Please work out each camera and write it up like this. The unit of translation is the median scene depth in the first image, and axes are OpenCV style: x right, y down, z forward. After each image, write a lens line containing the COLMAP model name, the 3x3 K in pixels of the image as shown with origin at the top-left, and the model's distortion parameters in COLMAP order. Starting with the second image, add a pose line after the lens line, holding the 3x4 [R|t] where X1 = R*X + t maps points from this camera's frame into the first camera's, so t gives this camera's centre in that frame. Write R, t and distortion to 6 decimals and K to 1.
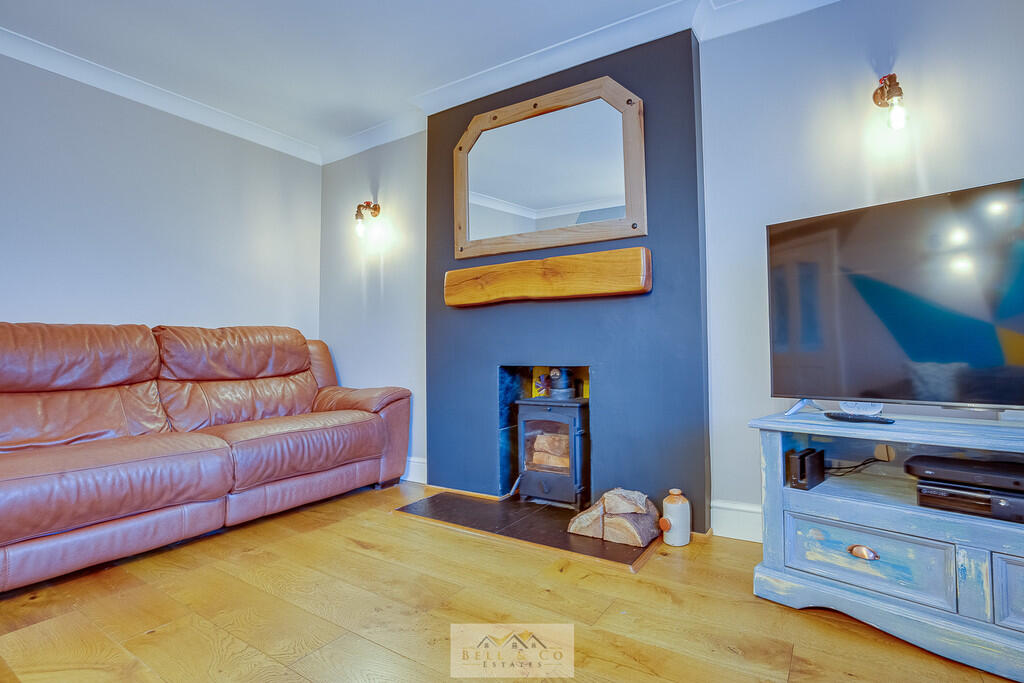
lens RADIAL K [[503.9, 0, 512.0], [0, 503.9, 341.5], [0, 0, 1]] dist [-0.000242, 0.000320]
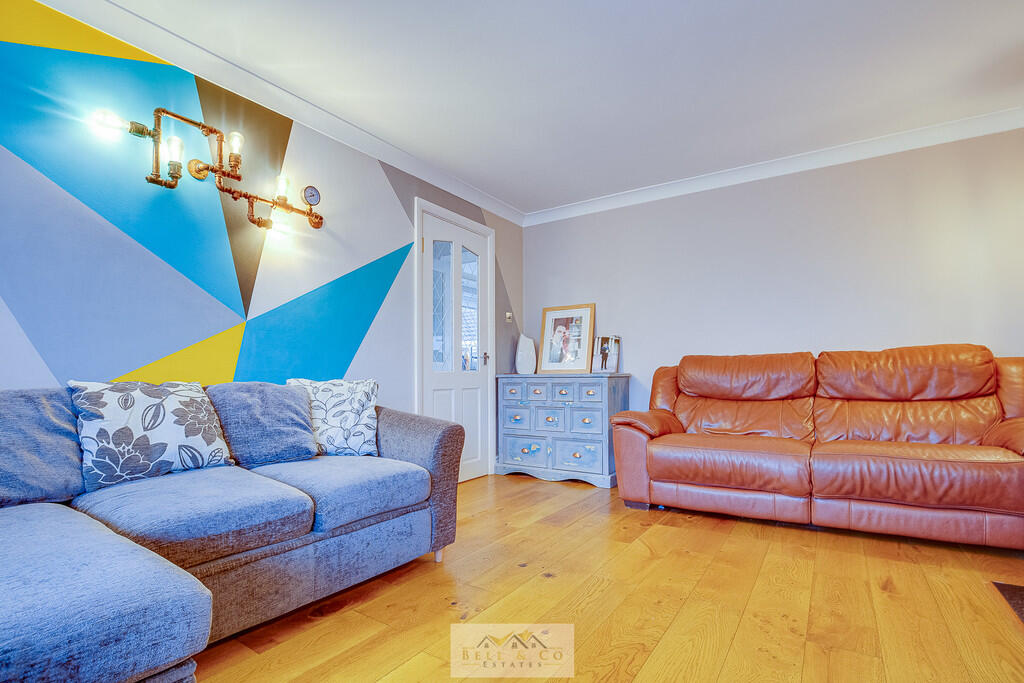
lens RADIAL K [[503.9, 0, 512.0], [0, 503.9, 341.5], [0, 0, 1]] dist [-0.000242, 0.000320]
pose [[-0.010240, -0.060220, -0.998133, 0.549892], [0.032047, 0.997652, -0.060520, -0.007649], [0.999434, -0.032607, -0.008286, 0.280651]]
